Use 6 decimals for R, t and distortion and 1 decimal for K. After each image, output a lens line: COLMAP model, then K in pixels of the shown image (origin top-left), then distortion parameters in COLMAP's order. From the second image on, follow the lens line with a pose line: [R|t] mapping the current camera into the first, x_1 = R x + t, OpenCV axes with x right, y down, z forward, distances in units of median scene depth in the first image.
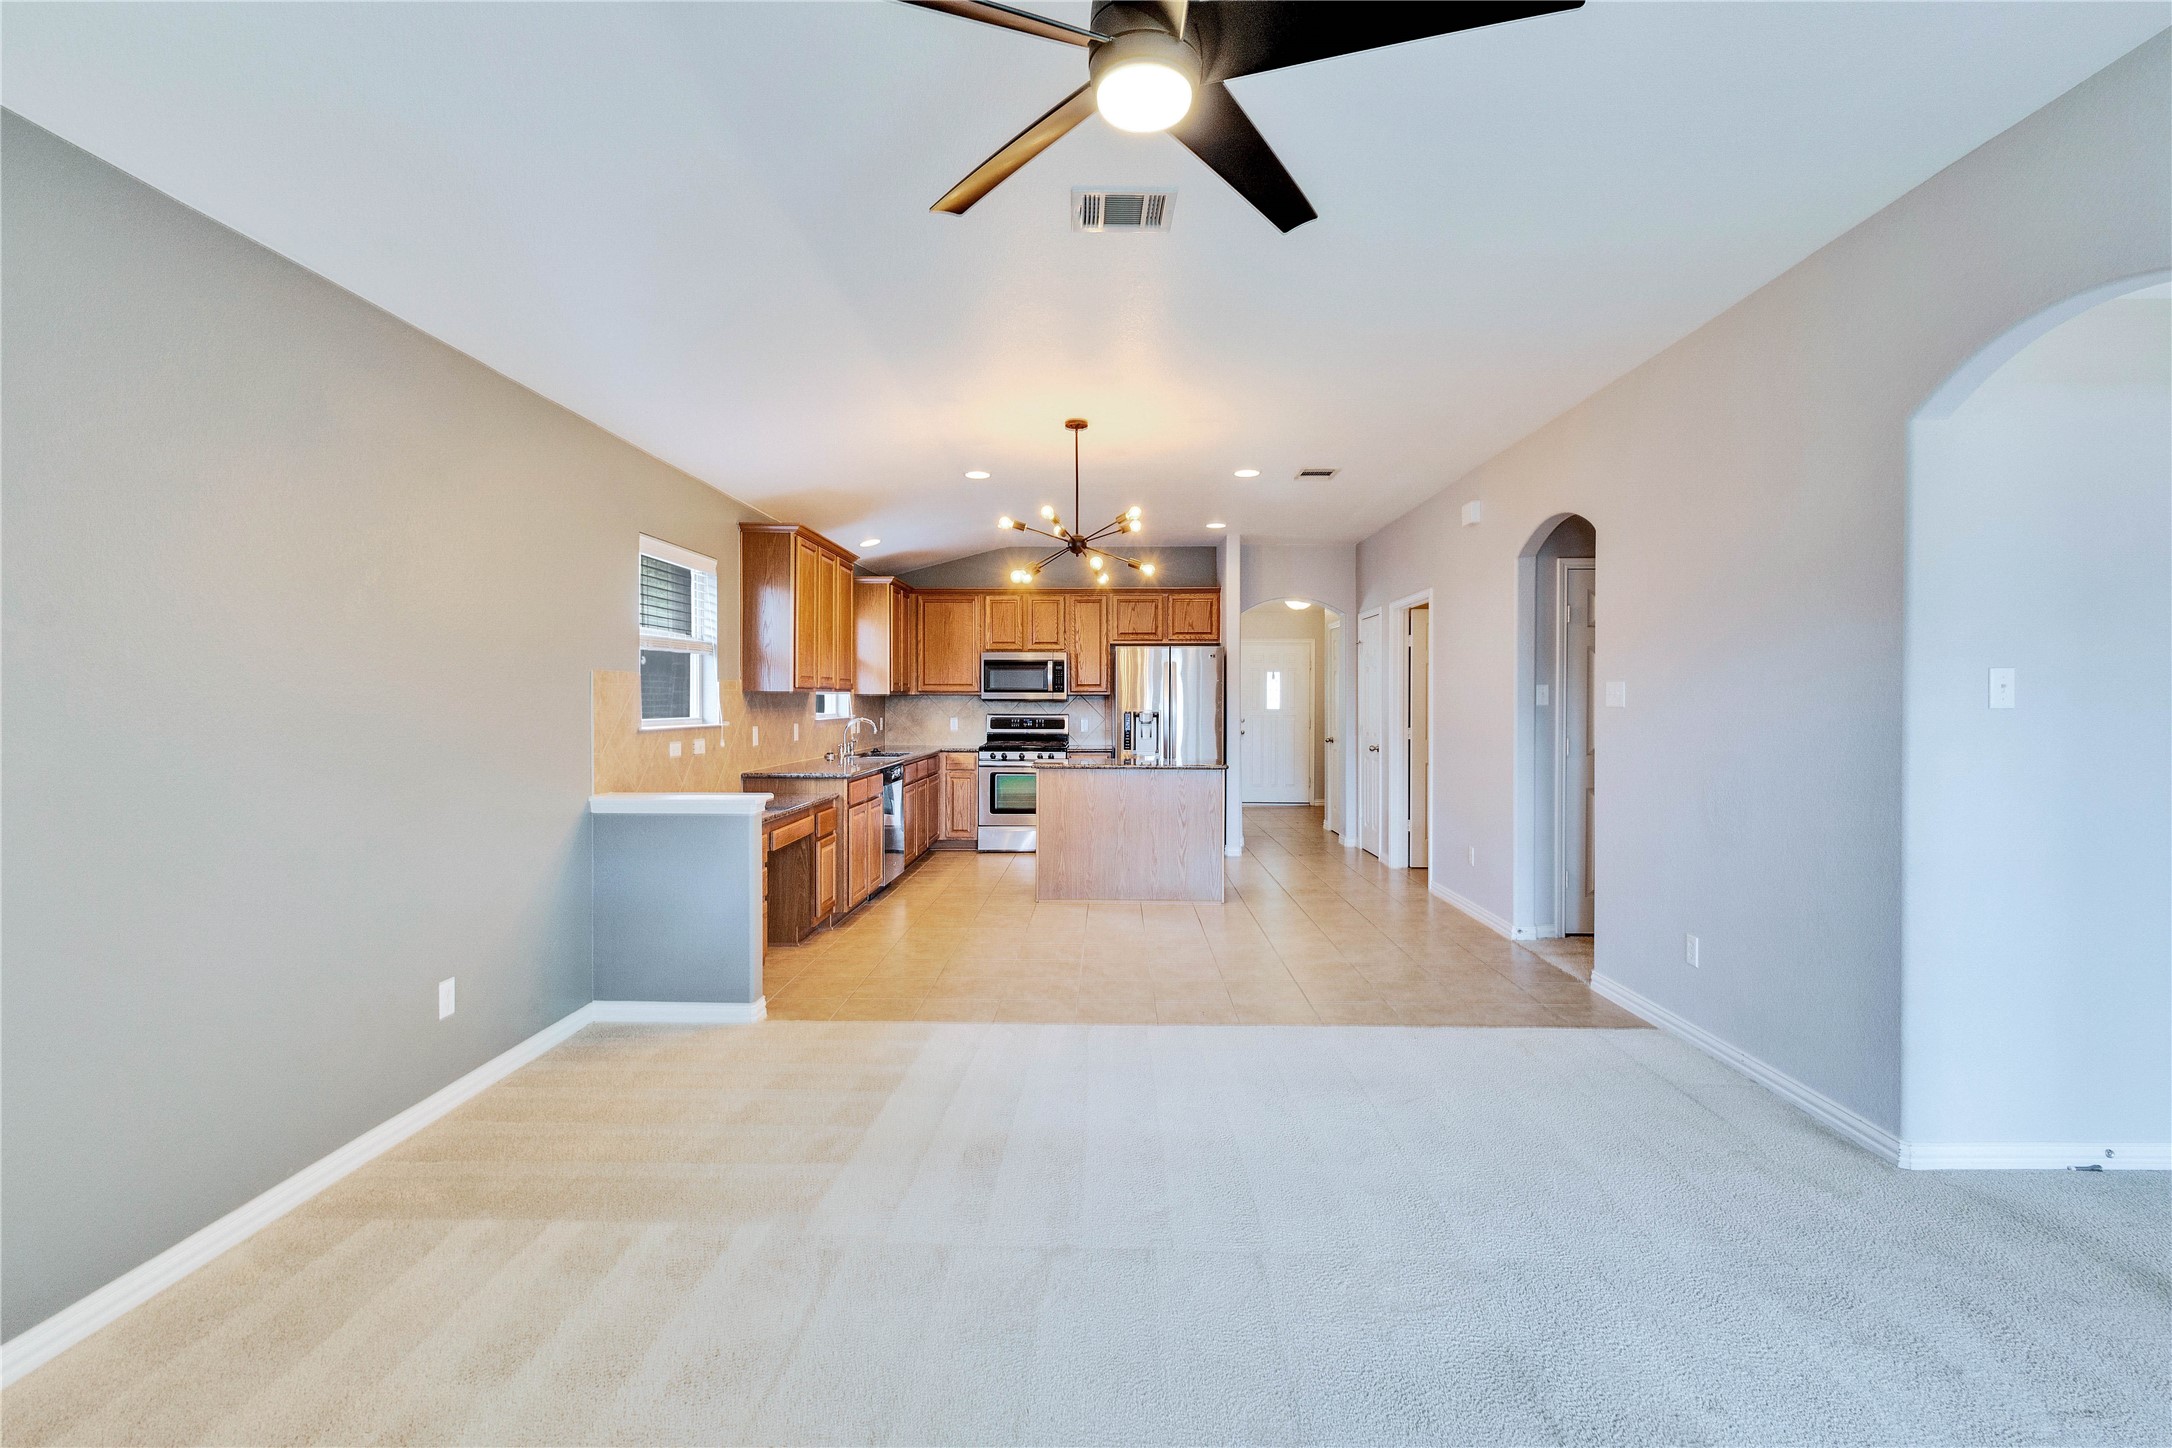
lens RADIAL K [[1020.9, 0, 1090.7], [0, 1020.9, 718.7], [0, 0, 1]] dist [0.000851, 0.000228]
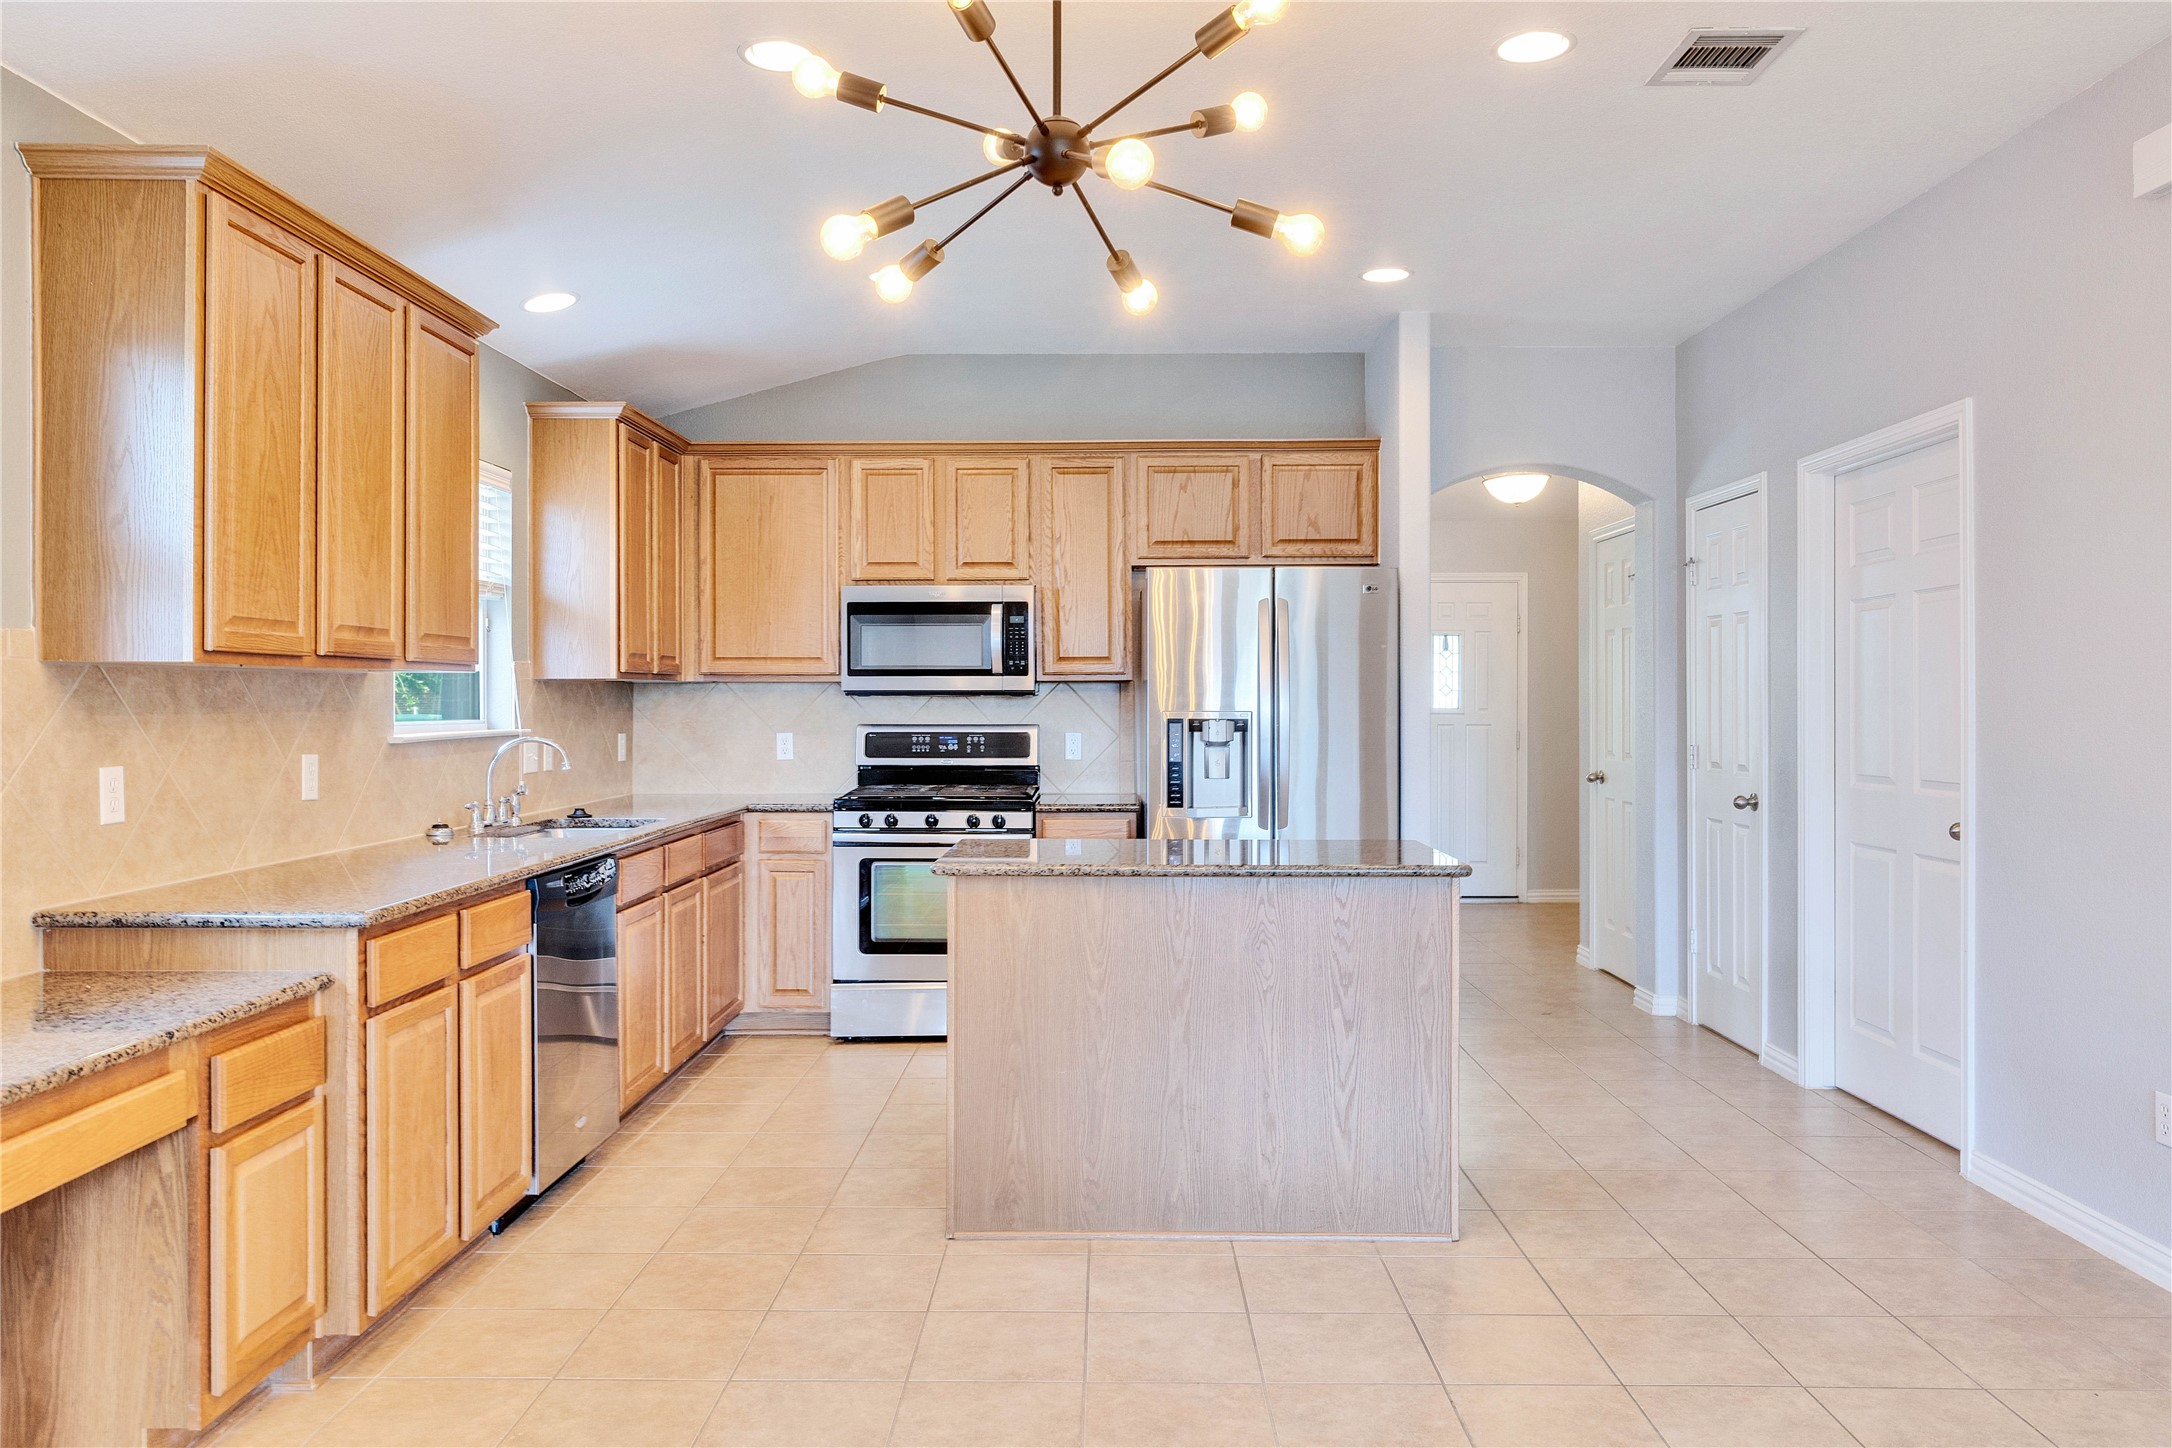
lens RADIAL K [[1020.9, 0, 1081.7], [0, 1020.9, 717.0], [0, 0, 1]] dist [0.000851, 0.000228]
pose [[0.999950, -0.003370, 0.009454, -0.007171], [0.003401, 0.999989, -0.003336, -0.005812], [-0.009443, 0.003368, 0.999950, 0.560422]]
